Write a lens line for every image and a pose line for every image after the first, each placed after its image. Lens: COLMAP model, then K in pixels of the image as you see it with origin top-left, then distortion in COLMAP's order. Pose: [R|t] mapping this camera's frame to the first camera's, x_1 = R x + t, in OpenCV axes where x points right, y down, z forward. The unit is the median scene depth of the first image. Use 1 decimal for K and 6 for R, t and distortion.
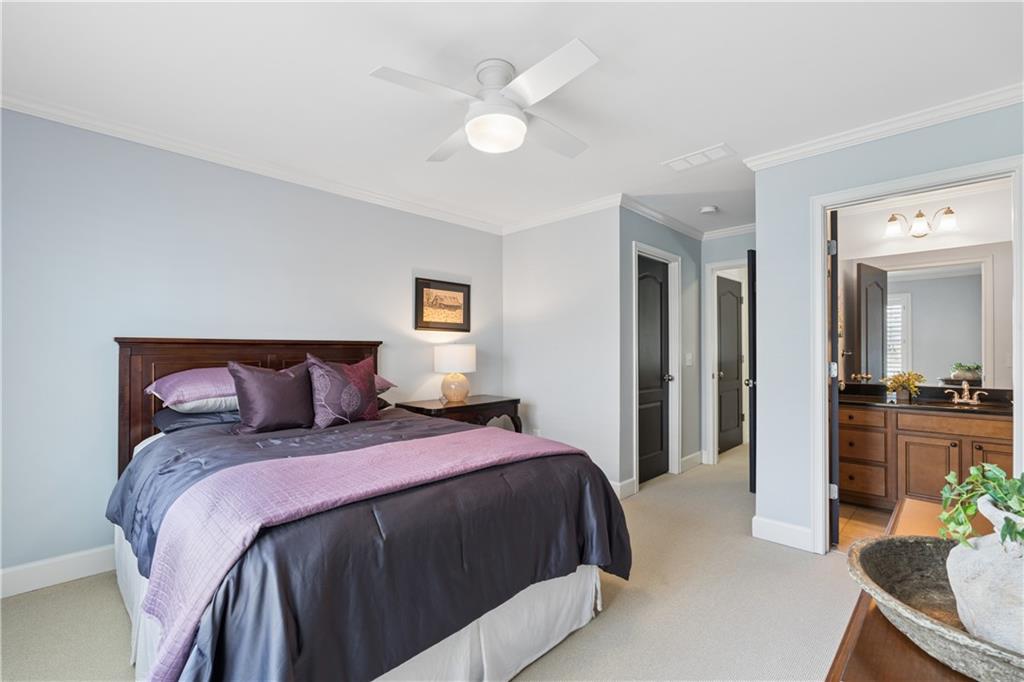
lens RADIAL K [[446.2, 0, 509.0], [0, 446.2, 342.4], [0, 0, 1]] dist [-0.006684, 0.000355]
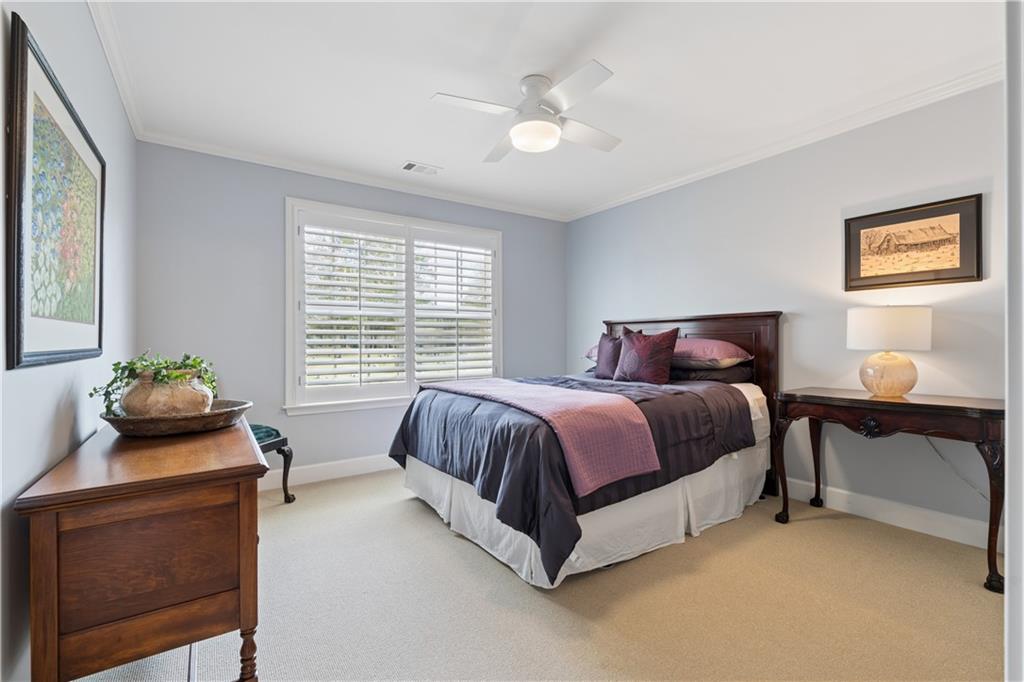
lens RADIAL K [[446.2, 0, 509.4], [0, 446.2, 337.8], [0, 0, 1]] dist [-0.006684, 0.000355]
pose [[-0.195650, -0.007721, -0.980643, 0.598960], [0.023306, 0.999650, -0.012520, 0.043073], [0.980397, -0.025304, -0.195402, 0.593848]]
